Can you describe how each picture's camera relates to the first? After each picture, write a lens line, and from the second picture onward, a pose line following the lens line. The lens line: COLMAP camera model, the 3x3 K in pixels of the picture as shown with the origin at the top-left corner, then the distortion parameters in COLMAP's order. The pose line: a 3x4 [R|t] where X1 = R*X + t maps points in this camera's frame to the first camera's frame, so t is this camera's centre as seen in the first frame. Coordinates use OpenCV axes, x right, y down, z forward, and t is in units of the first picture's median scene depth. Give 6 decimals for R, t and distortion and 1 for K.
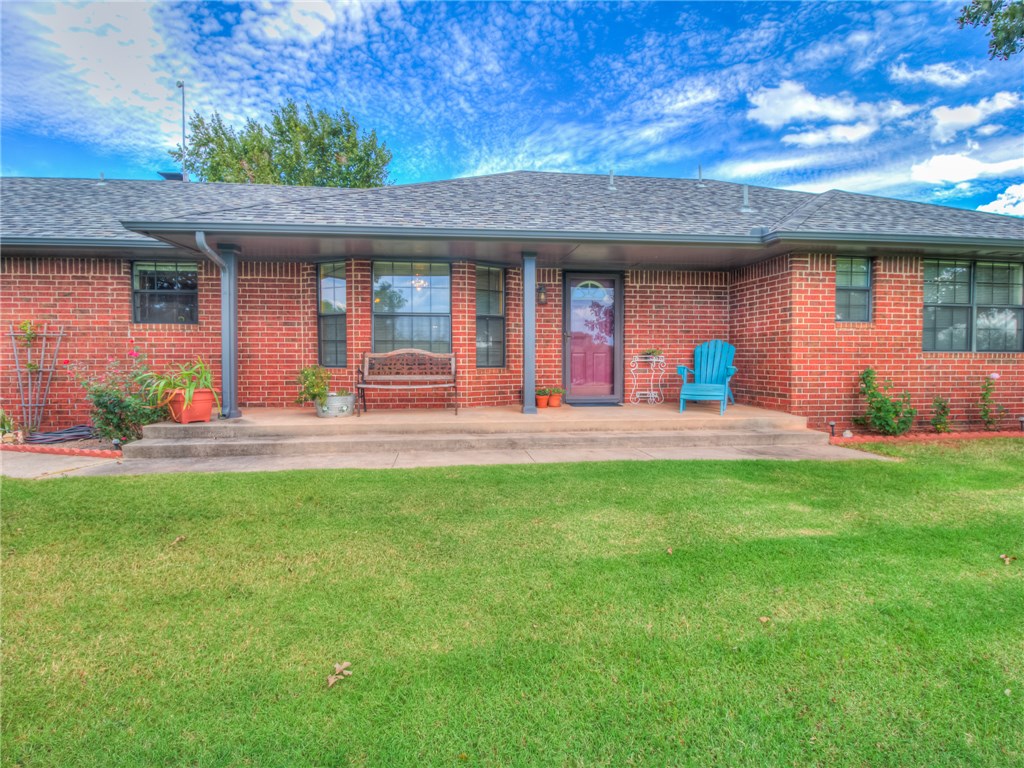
lens RADIAL K [[497.5, 0, 519.0], [0, 497.5, 379.1], [0, 0, 1]] dist [0.001733, -0.012176]
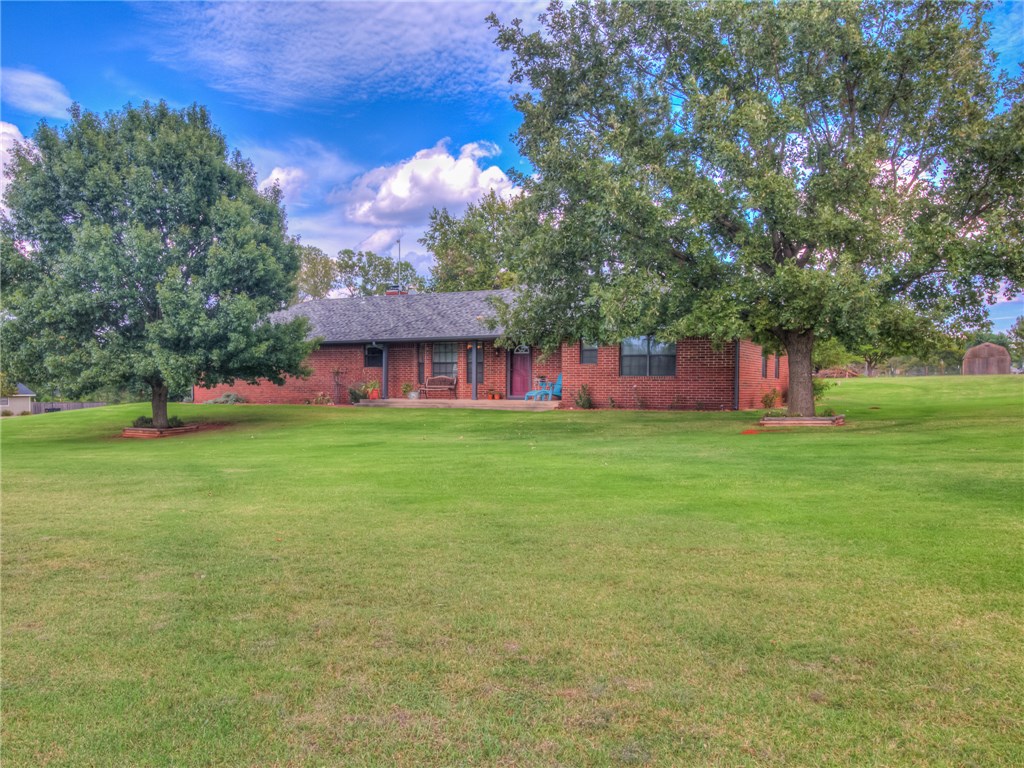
lens RADIAL K [[730.5, 0, 512.0], [0, 730.5, 384.0], [0, 0, 1]] dist [0.000262, -0.000009]
pose [[0.842215, 0.001345, -0.539140, 2.214930], [-0.021539, 0.999282, -0.031154, 0.096306], [0.538712, 0.037851, 0.841640, -2.082326]]
